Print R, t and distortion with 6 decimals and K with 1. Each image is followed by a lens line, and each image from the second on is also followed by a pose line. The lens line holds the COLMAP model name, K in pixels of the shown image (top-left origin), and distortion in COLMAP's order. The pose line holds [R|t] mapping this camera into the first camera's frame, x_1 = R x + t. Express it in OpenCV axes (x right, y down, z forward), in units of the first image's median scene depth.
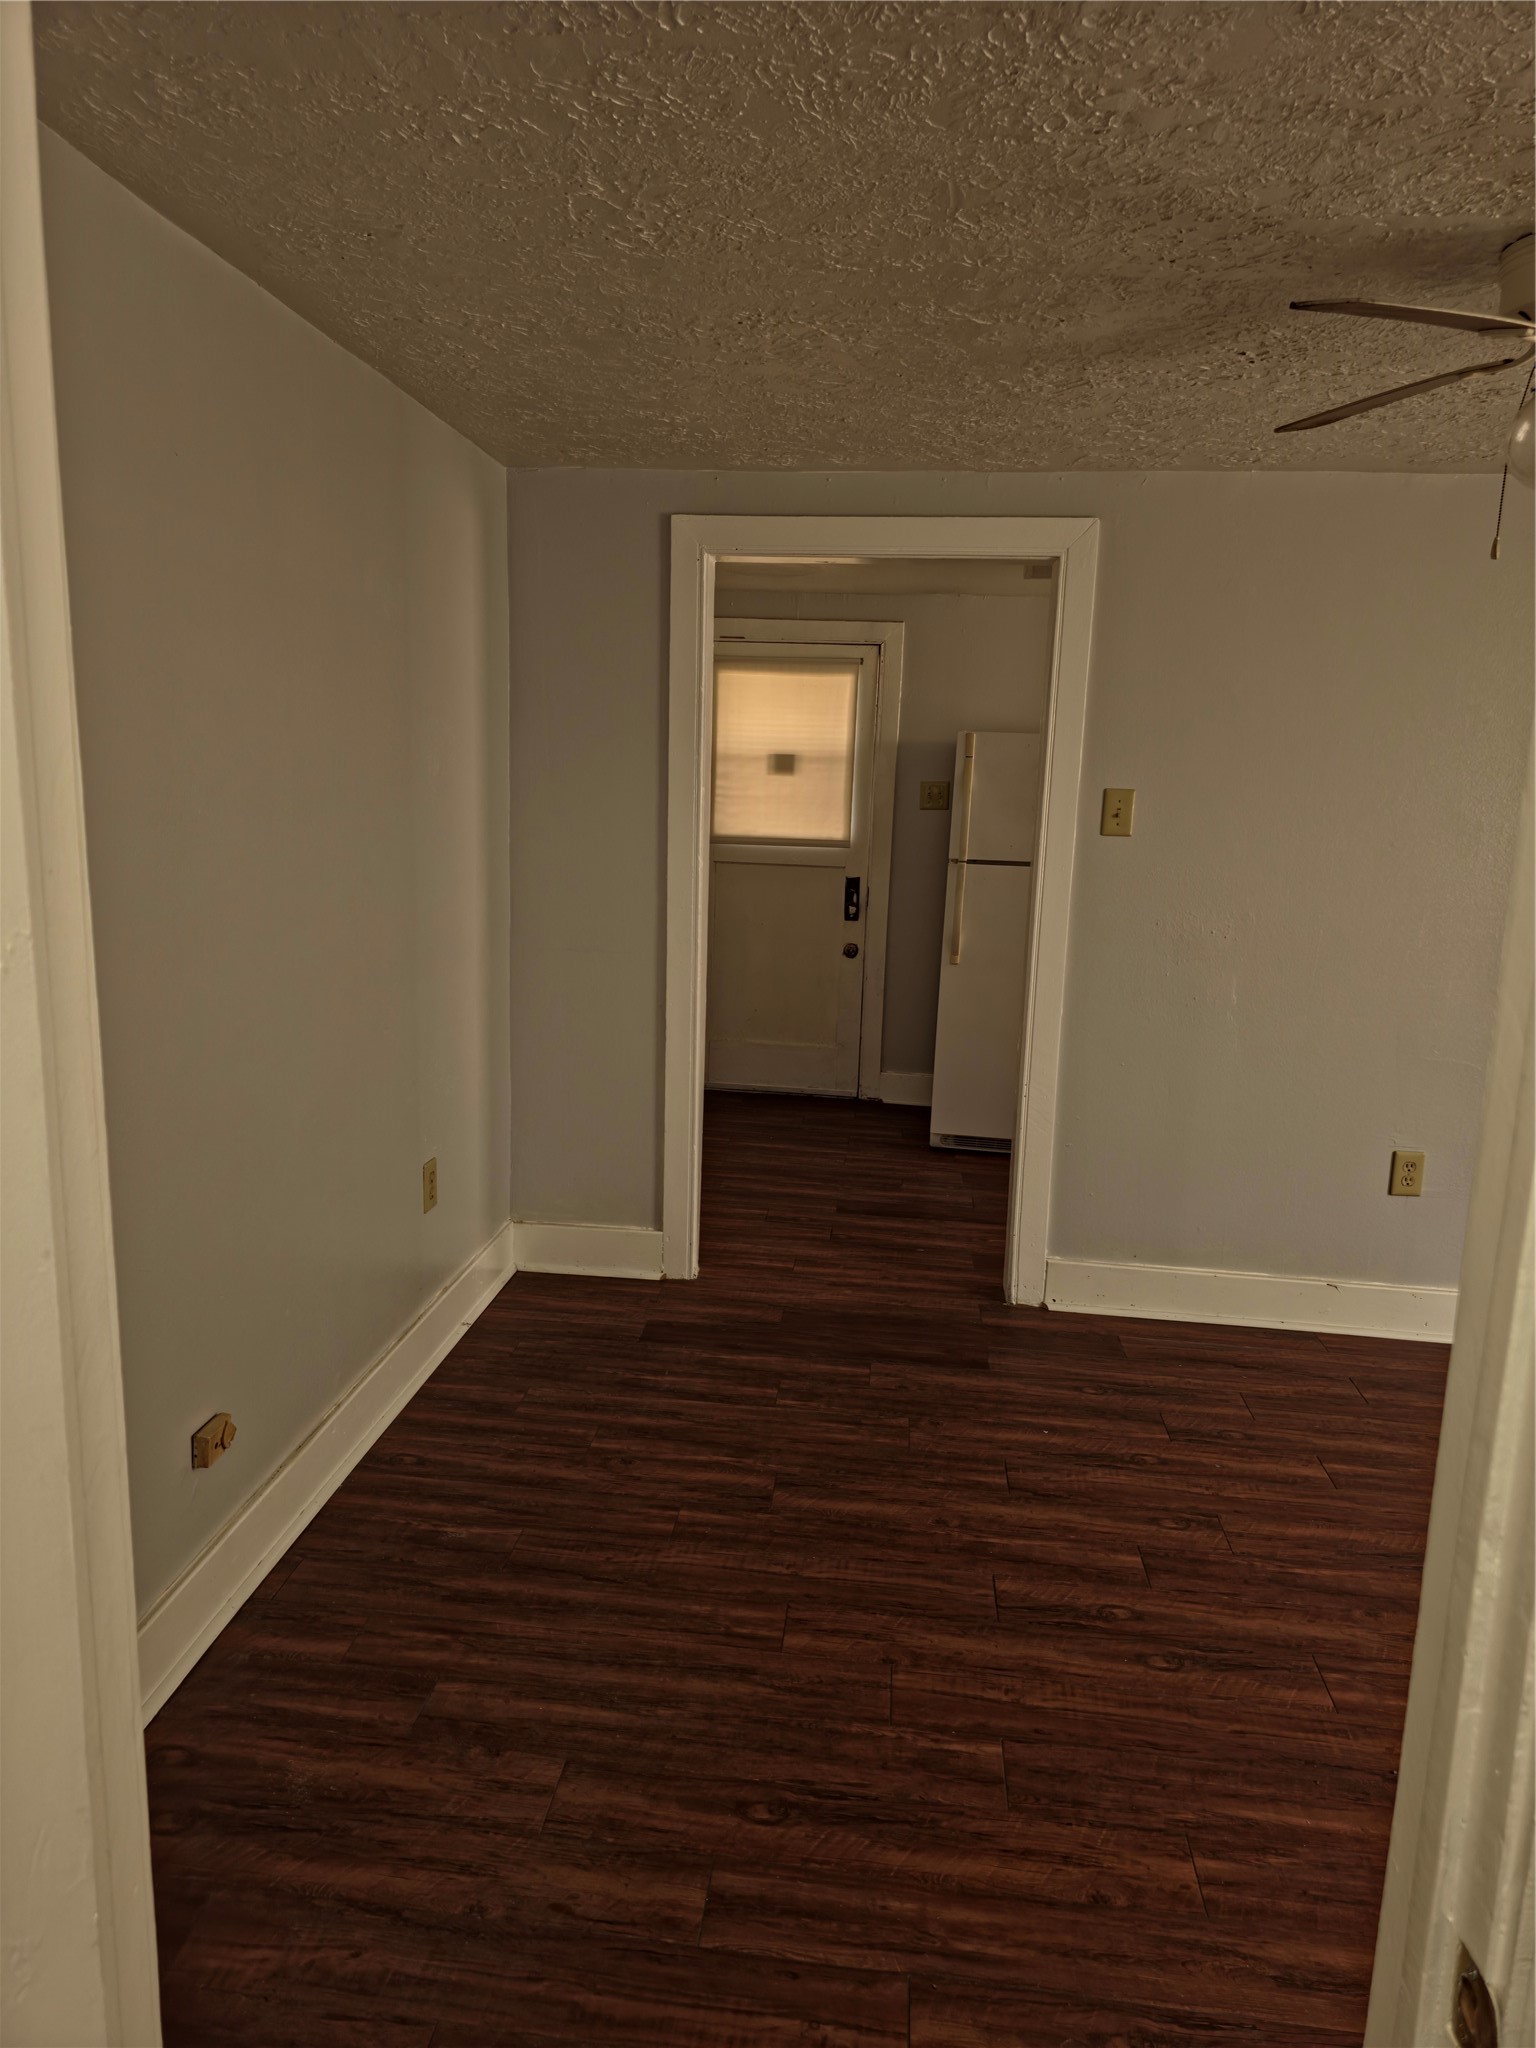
lens RADIAL K [[1385.5, 0, 742.7], [0, 1385.5, 1035.6], [0, 0, 1]] dist [0.051083, -0.036956]
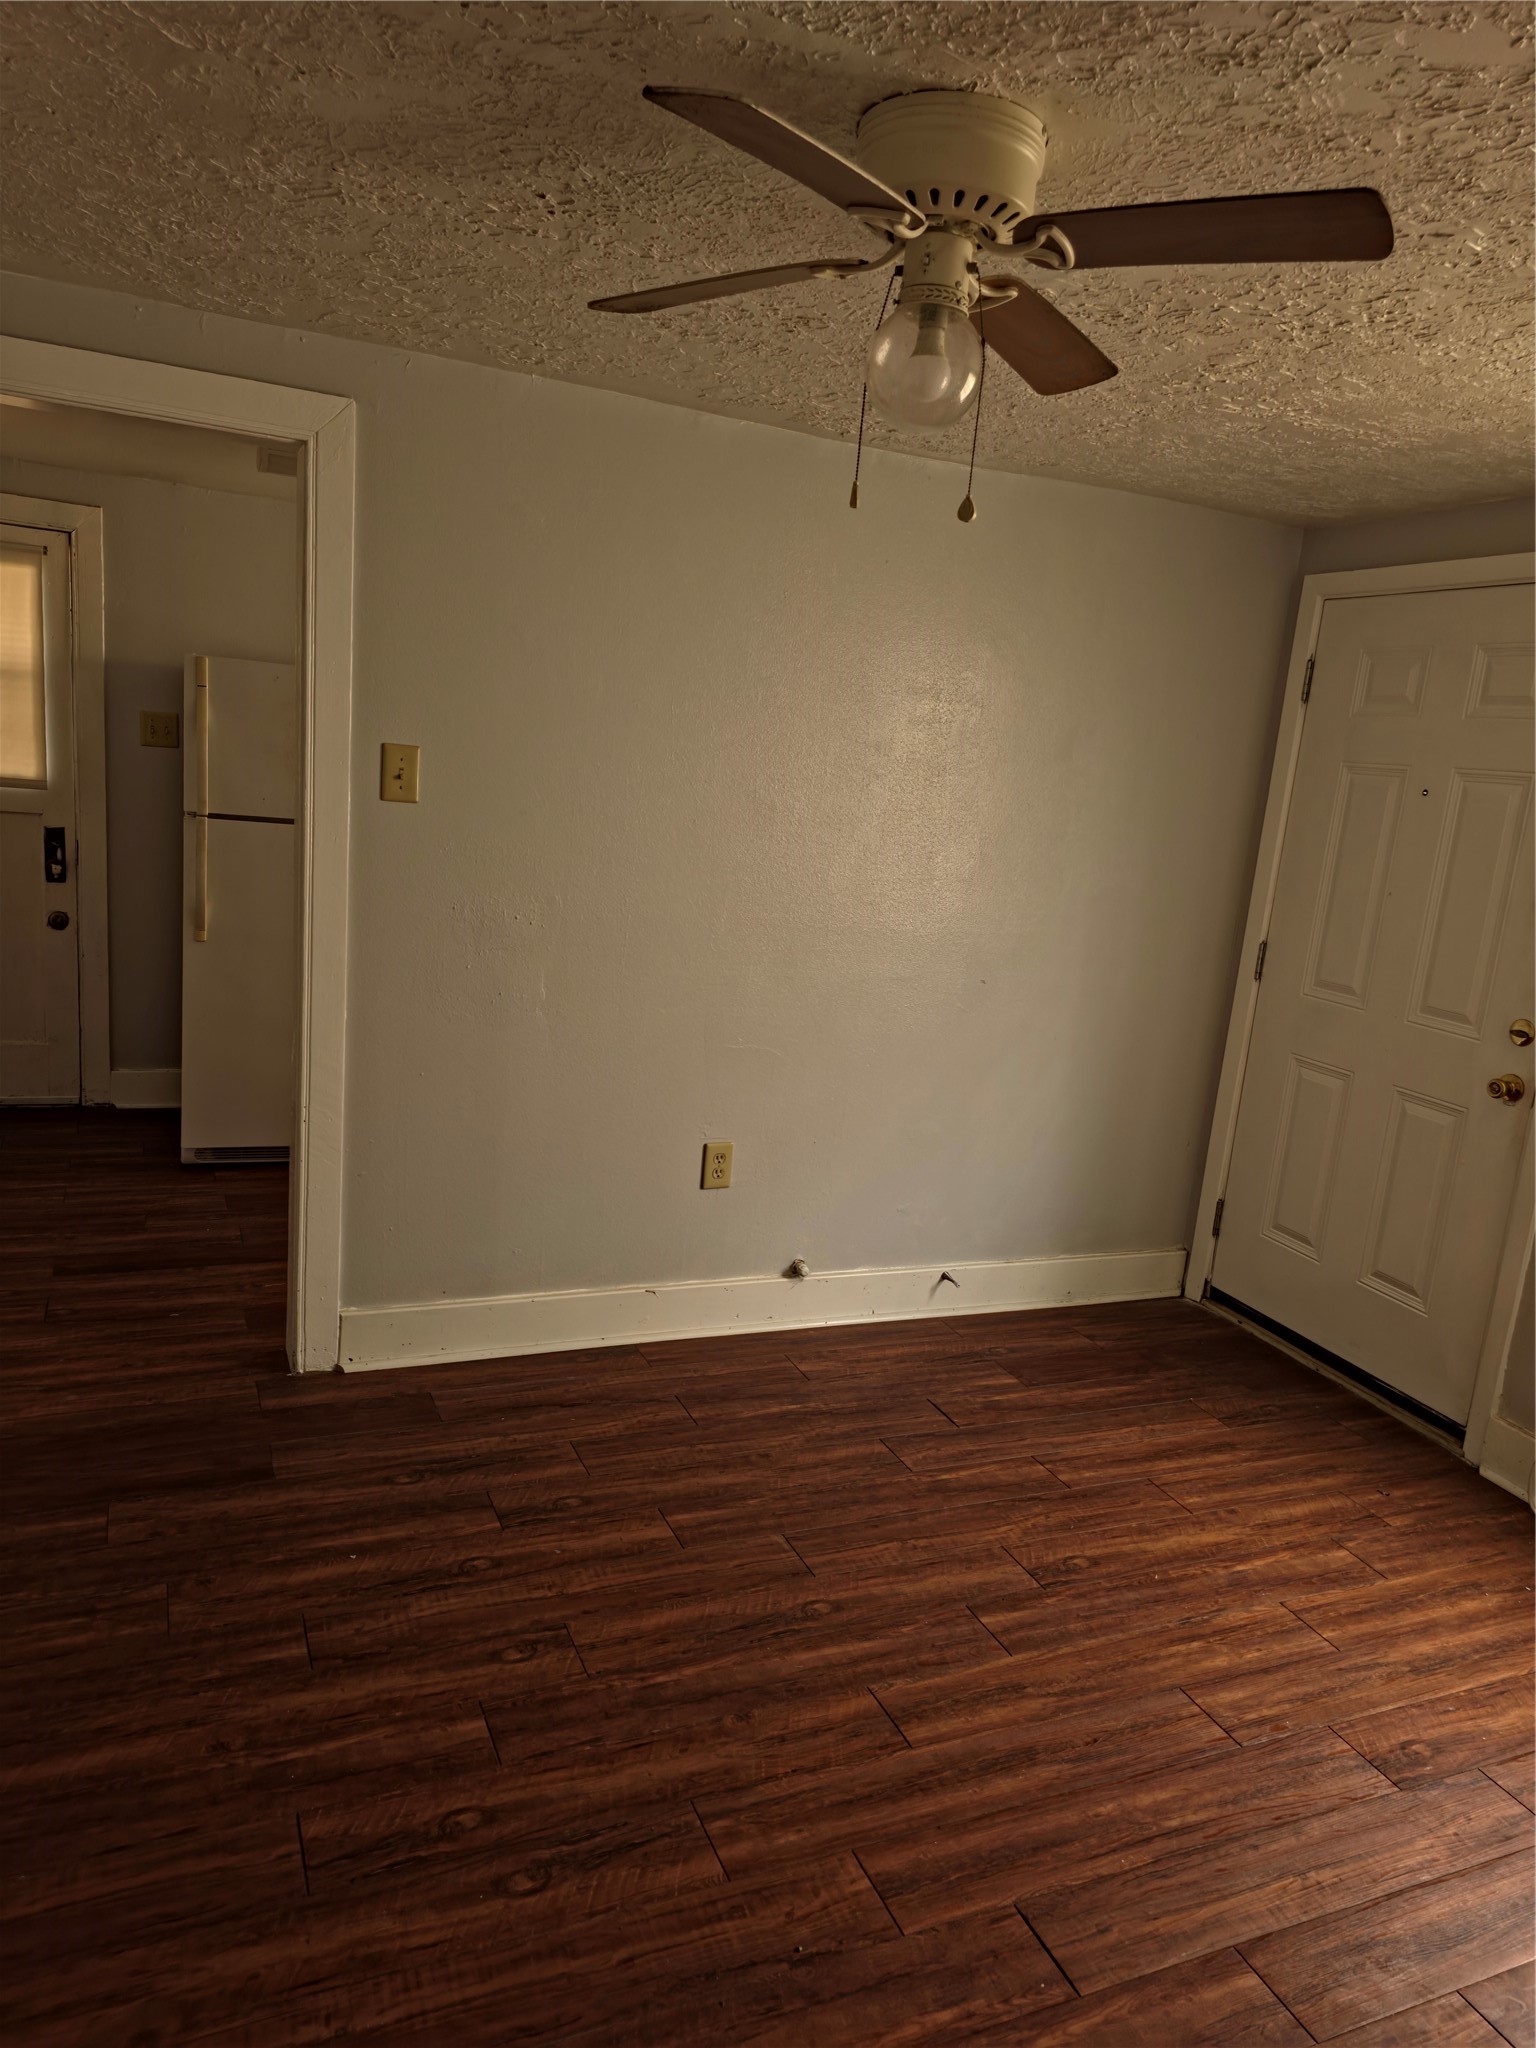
lens RADIAL K [[1385.5, 0, 756.1], [0, 1385.5, 1040.2], [0, 0, 1]] dist [0.051083, -0.036956]
pose [[0.863427, -0.060012, 0.500891, 0.036207], [0.035202, 0.997646, 0.058848, -0.054071], [-0.503244, -0.033178, 0.863507, 0.220038]]
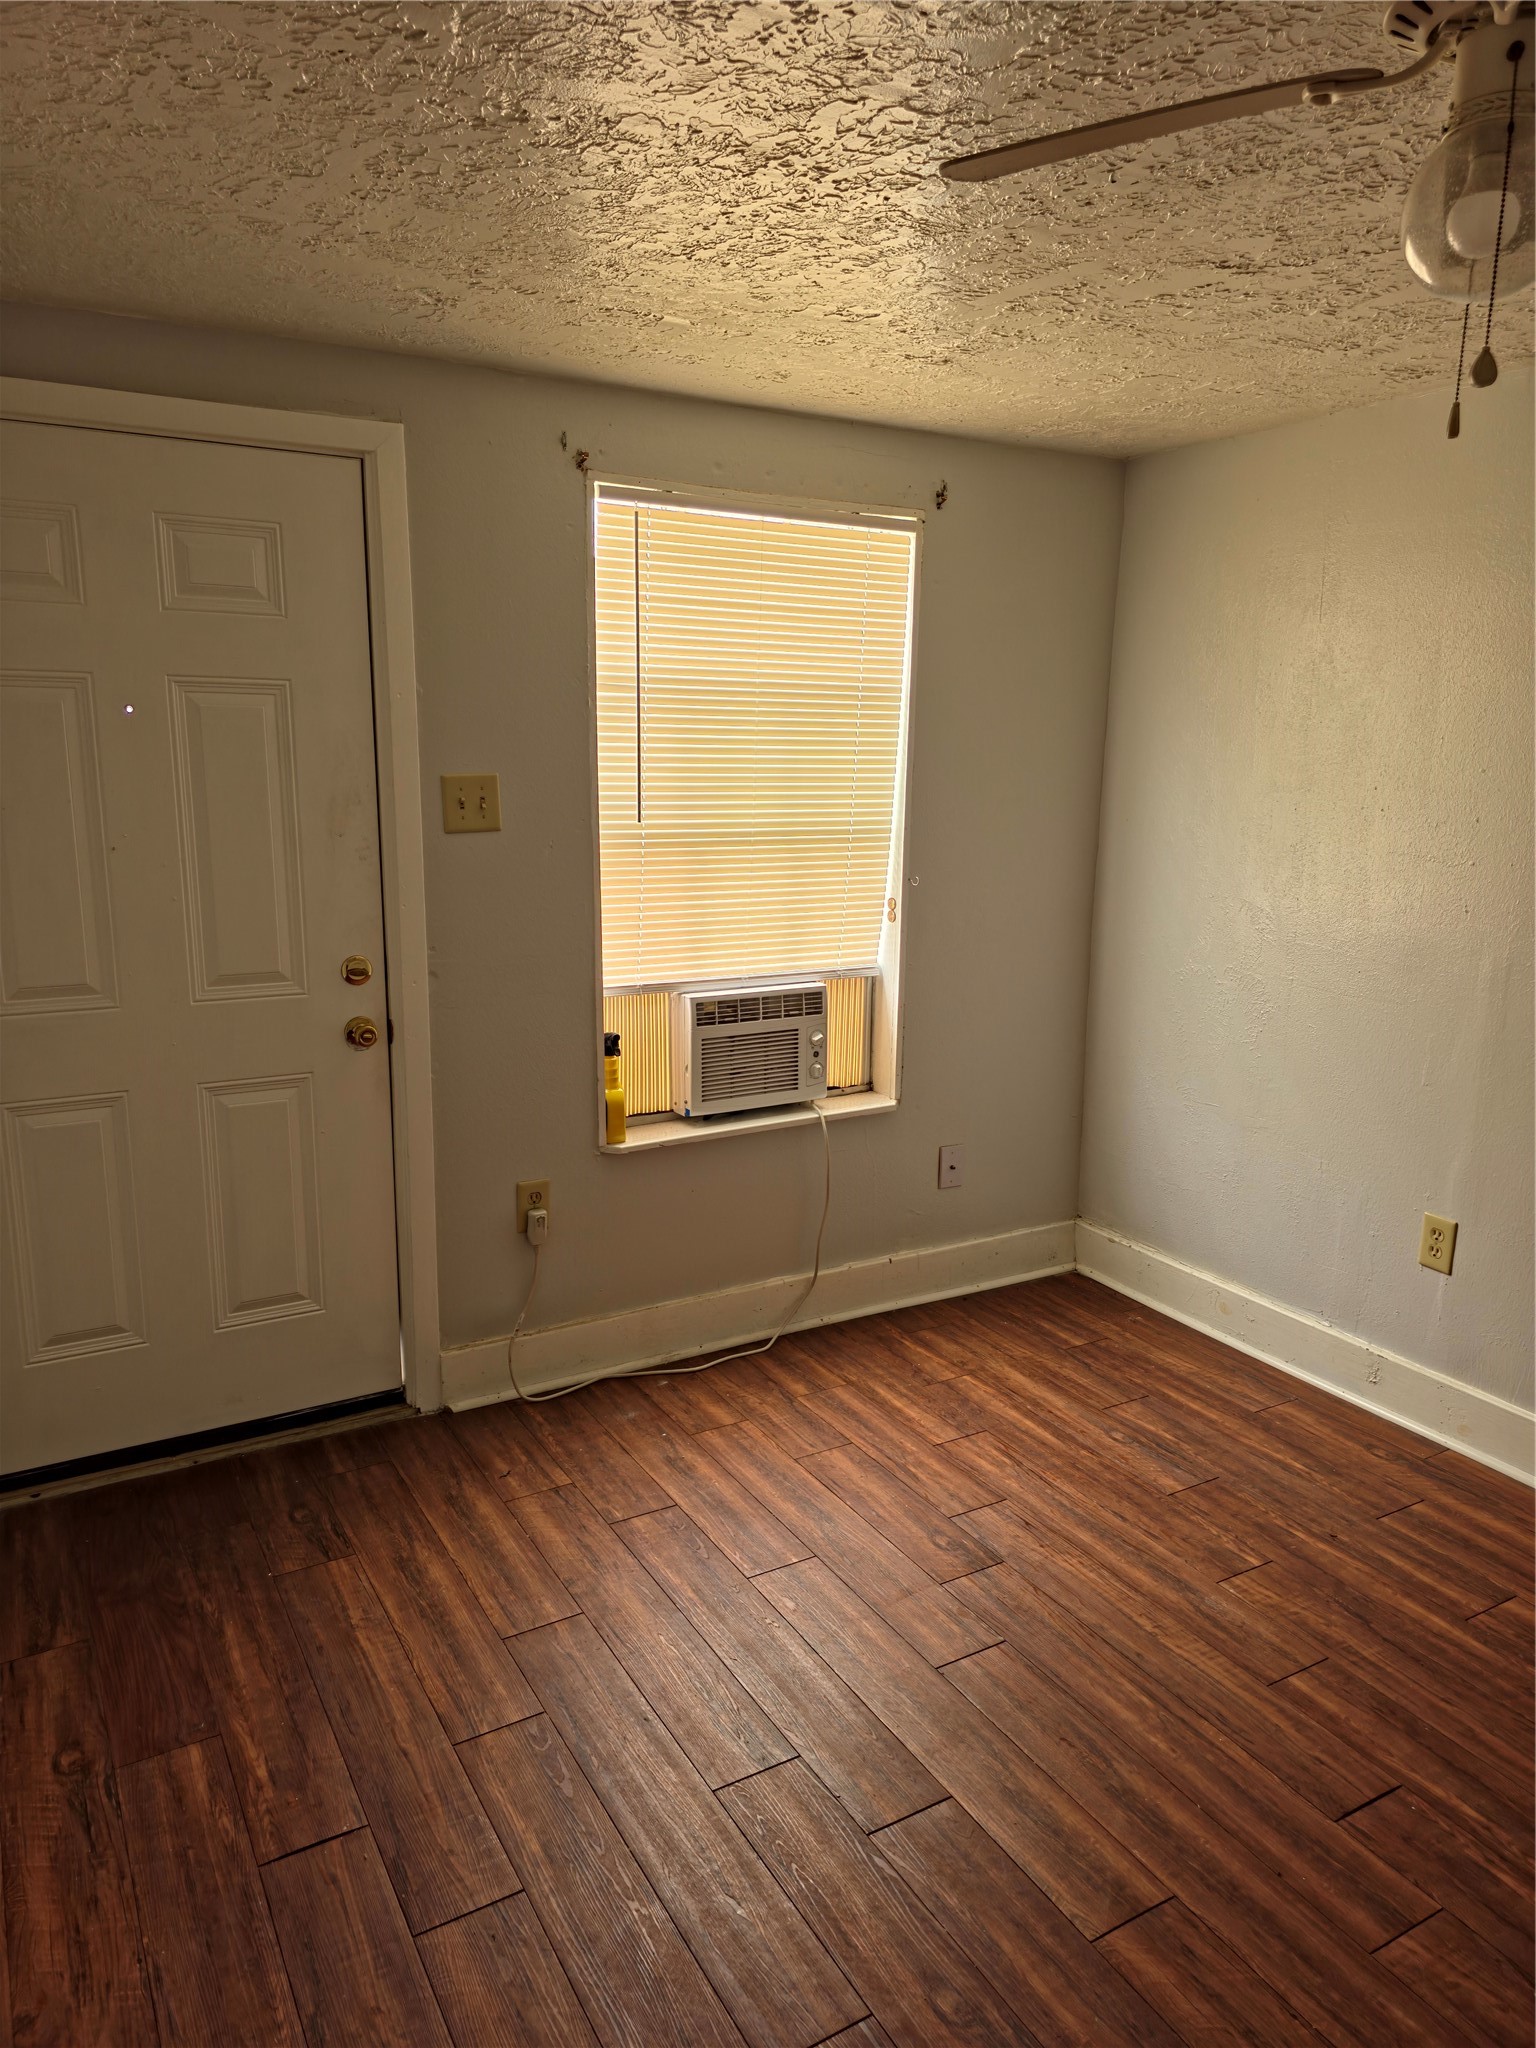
lens RADIAL K [[1385.5, 0, 768.3], [0, 1385.5, 1036.5], [0, 0, 1]] dist [0.051083, -0.036956]
pose [[-0.594952, -0.212766, 0.775089, 0.156683], [0.120444, 0.929839, 0.347698, -0.240065], [-0.794686, 0.300218, -0.527583, 1.180570]]
